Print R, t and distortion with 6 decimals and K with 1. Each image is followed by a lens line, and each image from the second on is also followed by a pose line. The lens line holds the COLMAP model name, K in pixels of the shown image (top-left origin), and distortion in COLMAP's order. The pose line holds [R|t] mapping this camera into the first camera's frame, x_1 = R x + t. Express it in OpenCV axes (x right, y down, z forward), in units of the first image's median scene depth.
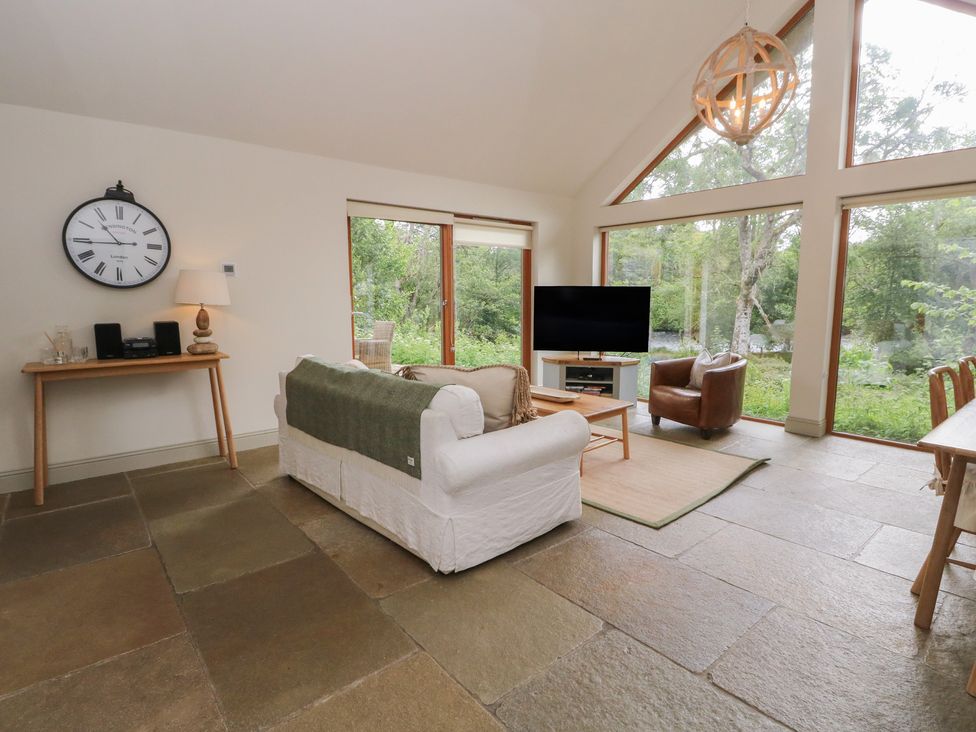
lens RADIAL K [[524.4, 0, 496.8], [0, 524.4, 360.8], [0, 0, 1]] dist [-0.003649, -0.006873]
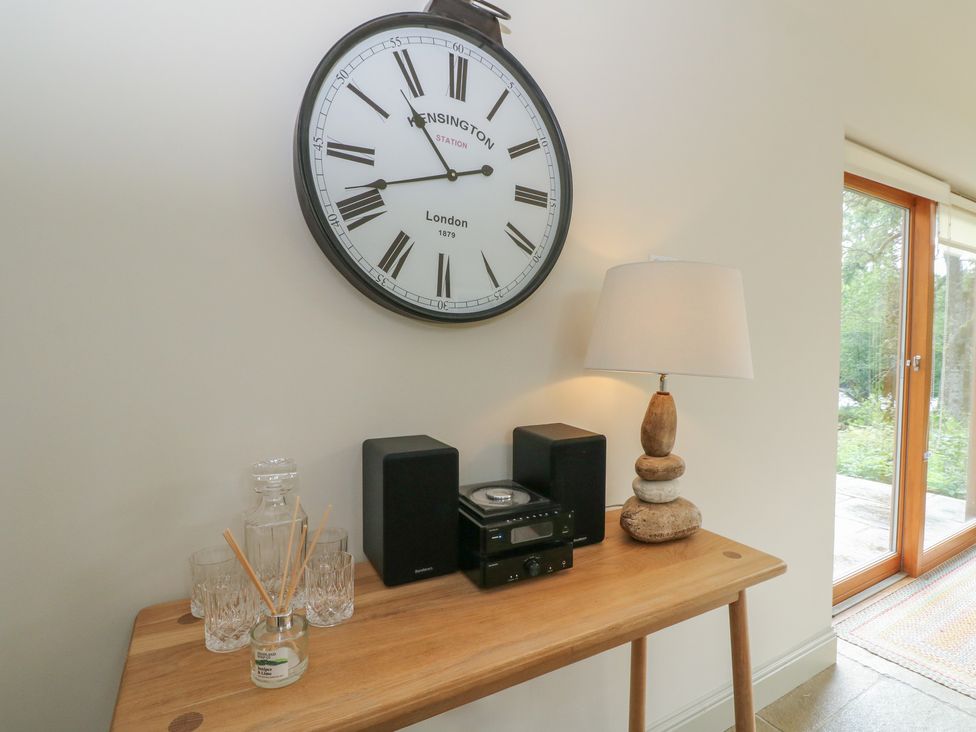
lens RADIAL K [[506.4, 0, 491.8], [0, 506.4, 364.6], [0, 0, 1]] dist [-0.017326, -0.001752]
pose [[0.983806, 0.017670, -0.178362, -0.638290], [-0.031633, 0.996625, -0.075746, -0.092589], [0.176422, 0.080162, 0.981045, 0.716979]]
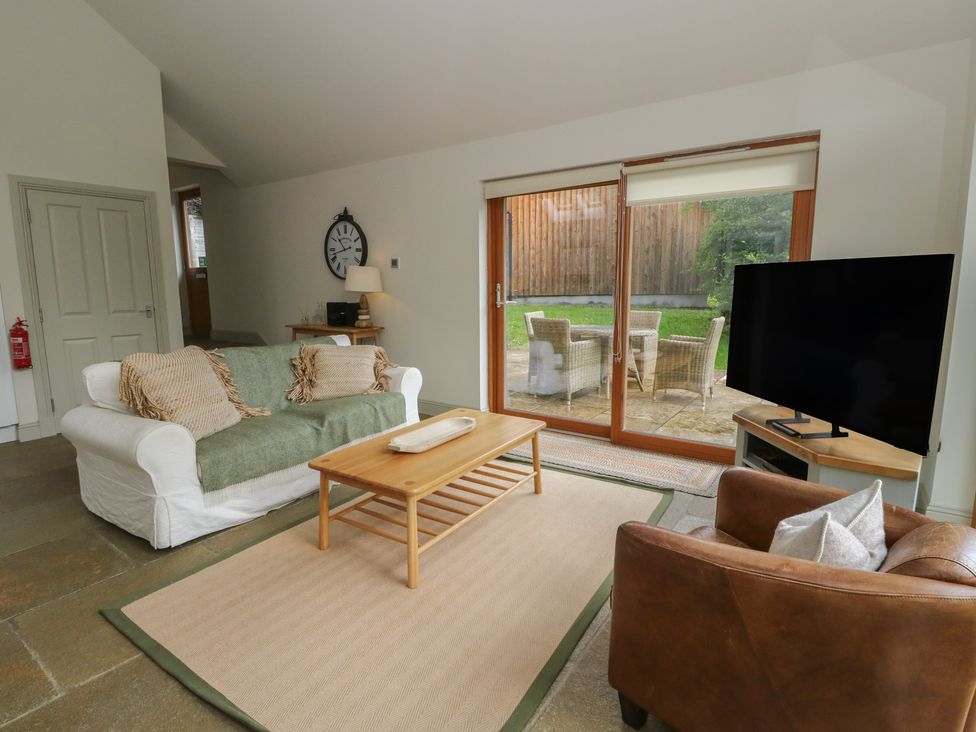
lens RADIAL K [[524.4, 0, 482.7], [0, 524.4, 359.2], [0, 0, 1]] dist [-0.003649, -0.006873]
pose [[0.217016, 0.139729, -0.966116, 0.858616], [-0.117217, 0.986271, 0.116314, -0.134309], [0.969105, 0.088004, 0.230415, 1.052826]]
